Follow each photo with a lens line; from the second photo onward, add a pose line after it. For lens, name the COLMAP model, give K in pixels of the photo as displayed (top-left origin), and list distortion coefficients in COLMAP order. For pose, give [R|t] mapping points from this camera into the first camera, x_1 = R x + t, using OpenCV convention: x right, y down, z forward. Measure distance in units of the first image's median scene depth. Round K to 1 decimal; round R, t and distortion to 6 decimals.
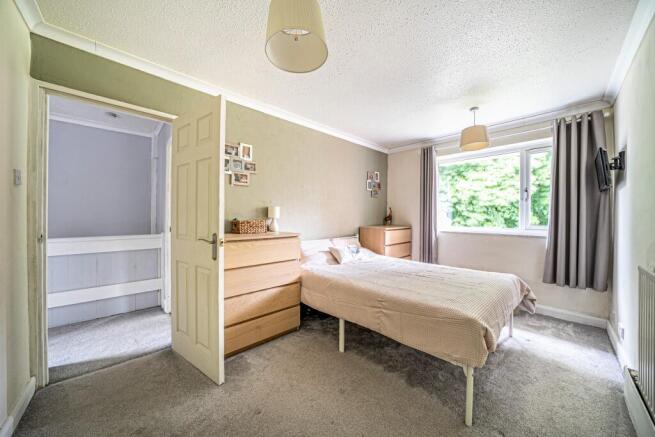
lens RADIAL K [[226.9, 0, 328.5], [0, 226.9, 215.6], [0, 0, 1]] dist [-0.012552, 0.000436]
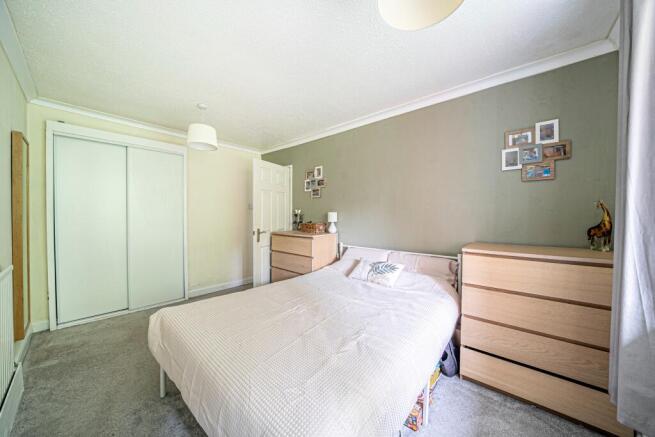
lens RADIAL K [[226.9, 0, 328.1], [0, 226.9, 218.7], [0, 0, 1]] dist [-0.012552, 0.000436]
pose [[0.100962, 0.002632, -0.994887, 0.985356], [-0.016582, 0.999862, 0.000963, -0.008094], [0.994752, 0.016400, 0.100992, 0.925476]]
